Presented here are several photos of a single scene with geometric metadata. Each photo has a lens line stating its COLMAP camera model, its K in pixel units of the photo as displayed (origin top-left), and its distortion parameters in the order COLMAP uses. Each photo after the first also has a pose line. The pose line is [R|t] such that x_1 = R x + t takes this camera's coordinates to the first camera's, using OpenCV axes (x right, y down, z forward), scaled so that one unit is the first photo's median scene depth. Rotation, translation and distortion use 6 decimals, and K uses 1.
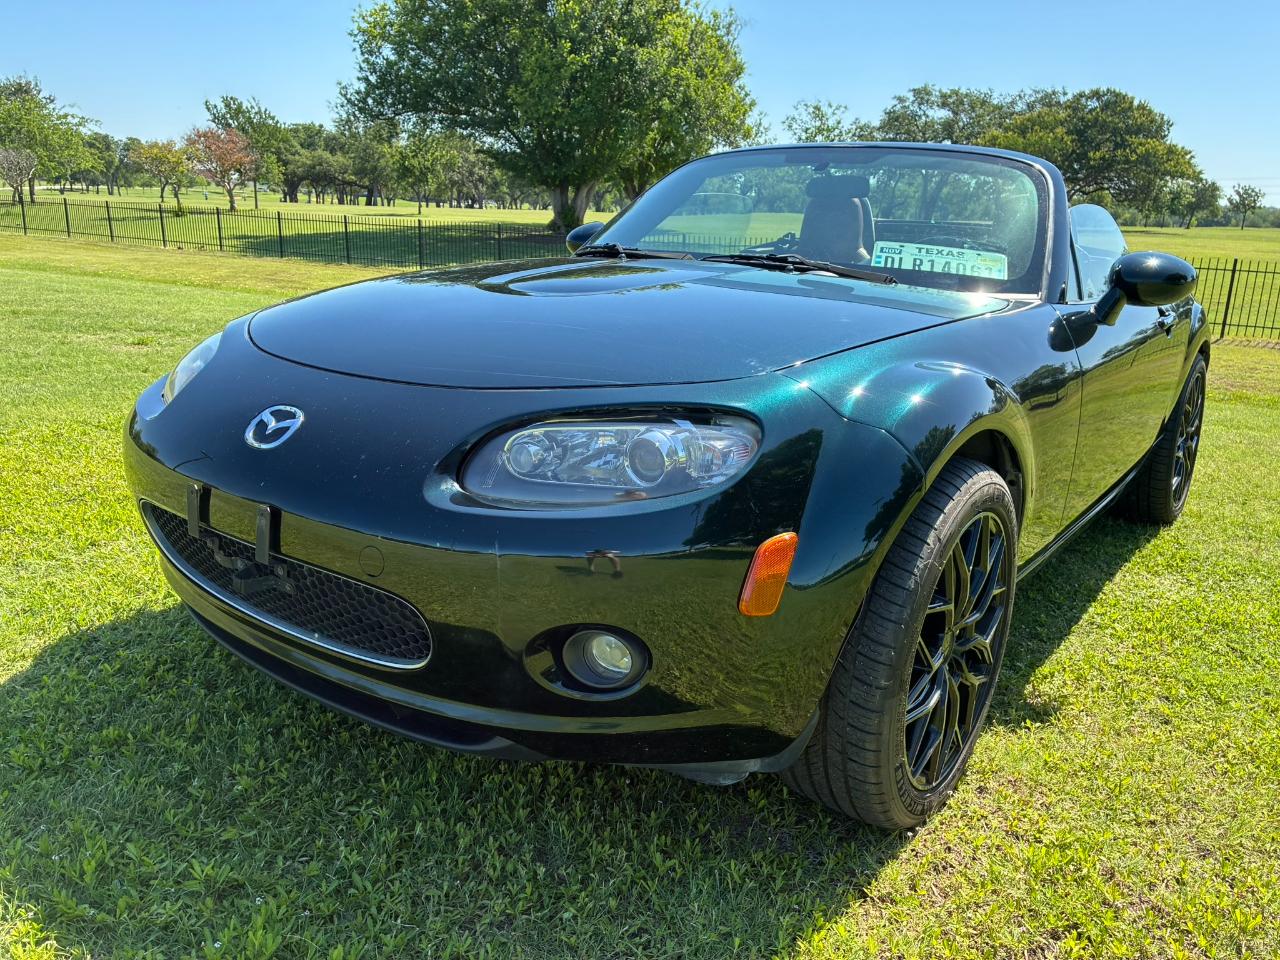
lens RADIAL K [[1019.5, 0, 649.4], [0, 1019.5, 459.2], [0, 0, 1]] dist [0.063127, -0.090429]
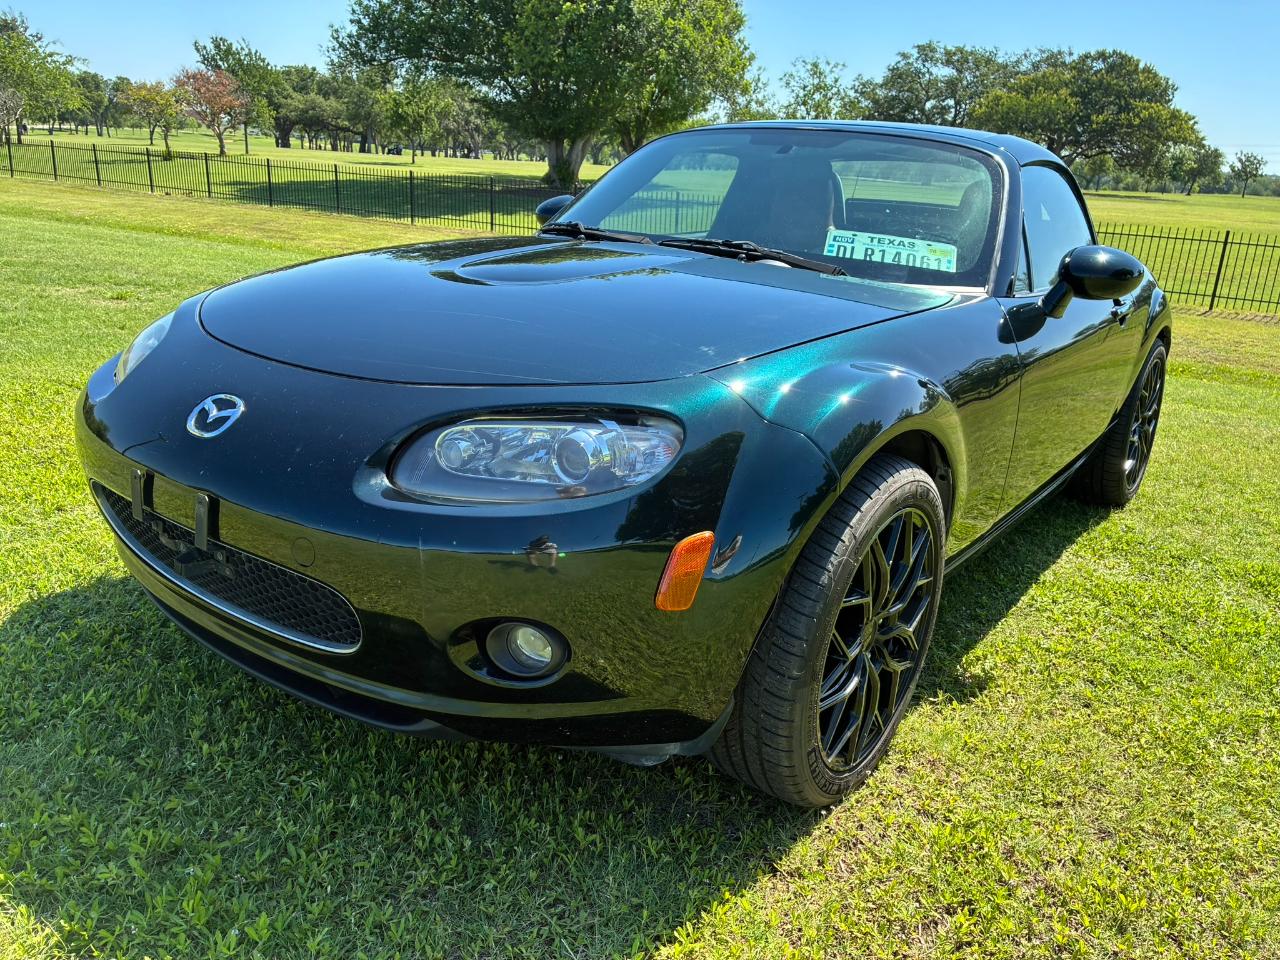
lens RADIAL K [[1019.5, 0, 652.5], [0, 1019.5, 466.9], [0, 0, 1]] dist [0.063127, -0.090429]
pose [[0.999757, 0.019784, 0.009686, 0.043317], [-0.020239, 0.998573, 0.049420, -0.027019], [-0.008694, -0.049604, 0.998731, -0.023474]]
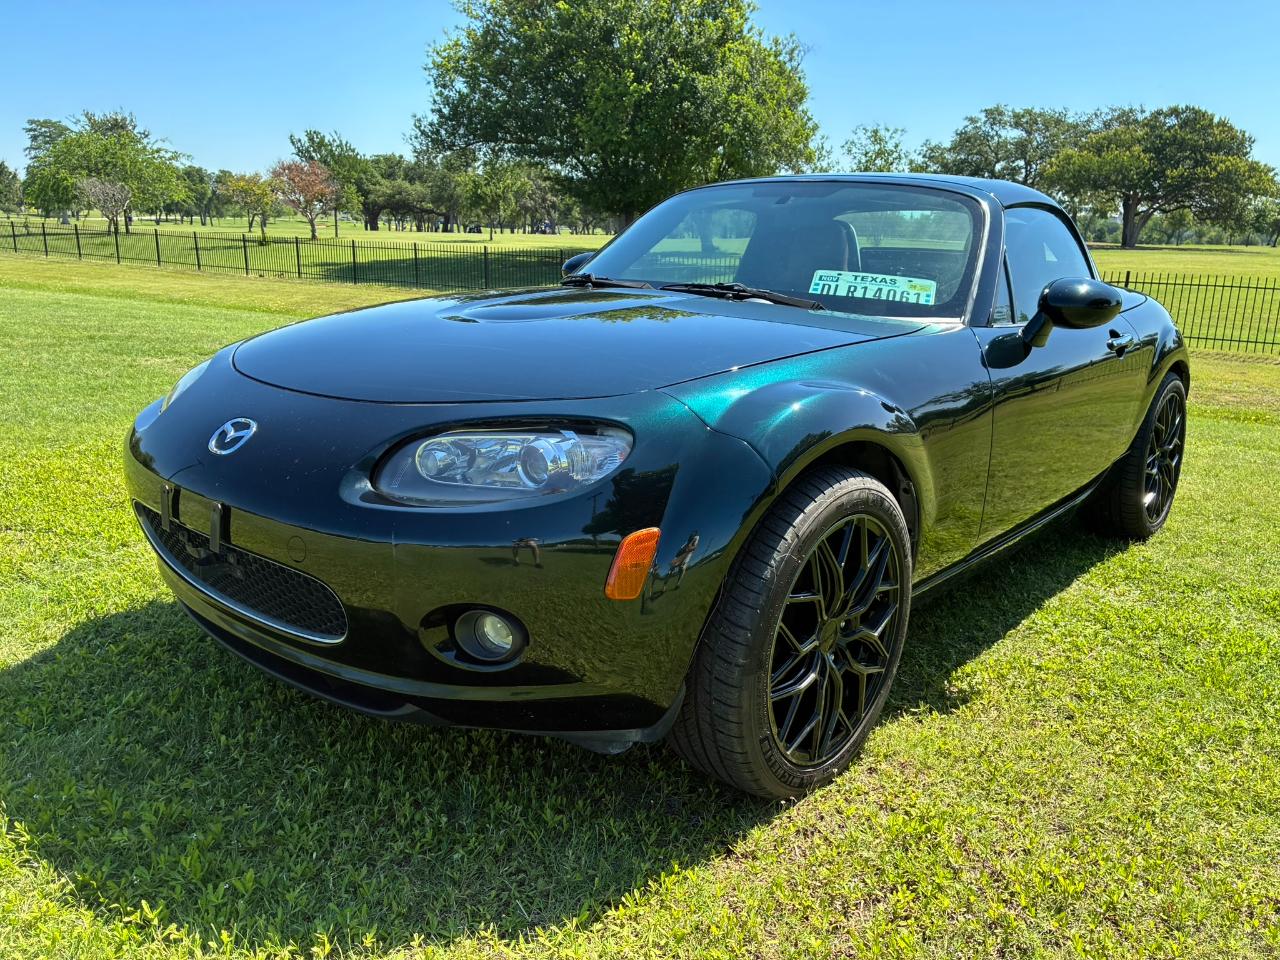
lens RADIAL K [[1019.5, 0, 649.1], [0, 1019.5, 454.1], [0, 0, 1]] dist [0.063127, -0.090429]
pose [[0.997521, 0.004223, -0.070242, 0.131649], [-0.006089, 0.999634, -0.026366, 0.012352], [0.070105, 0.026728, 0.997181, -0.092304]]
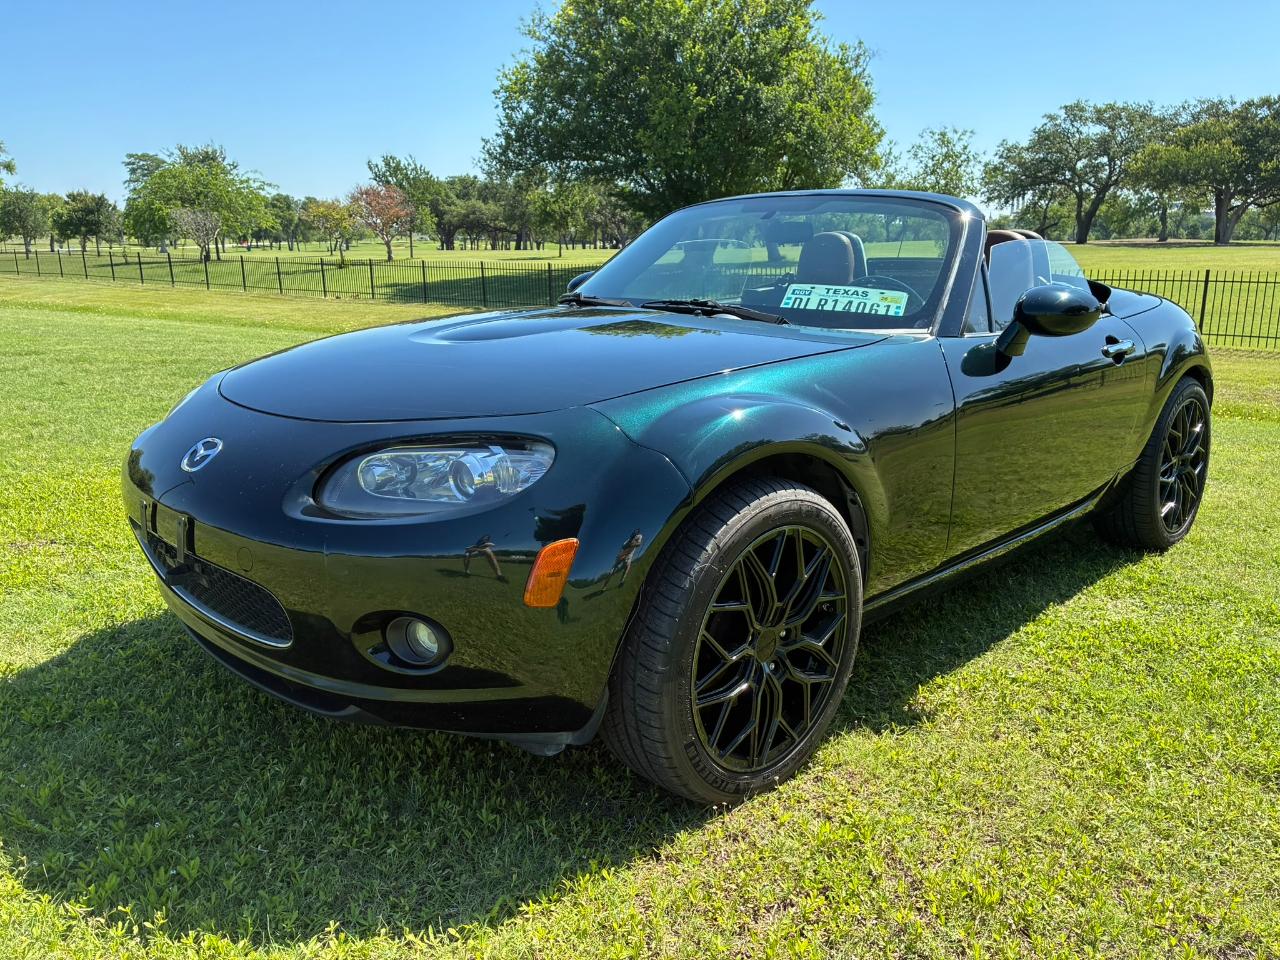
lens RADIAL K [[1019.5, 0, 626.3], [0, 1019.5, 452.6], [0, 0, 1]] dist [0.063127, -0.090429]
pose [[0.986368, -0.007402, -0.164387, 0.246135], [0.000994, 0.999238, -0.039030, 0.010967], [0.164551, 0.038335, 0.985623, -0.109037]]
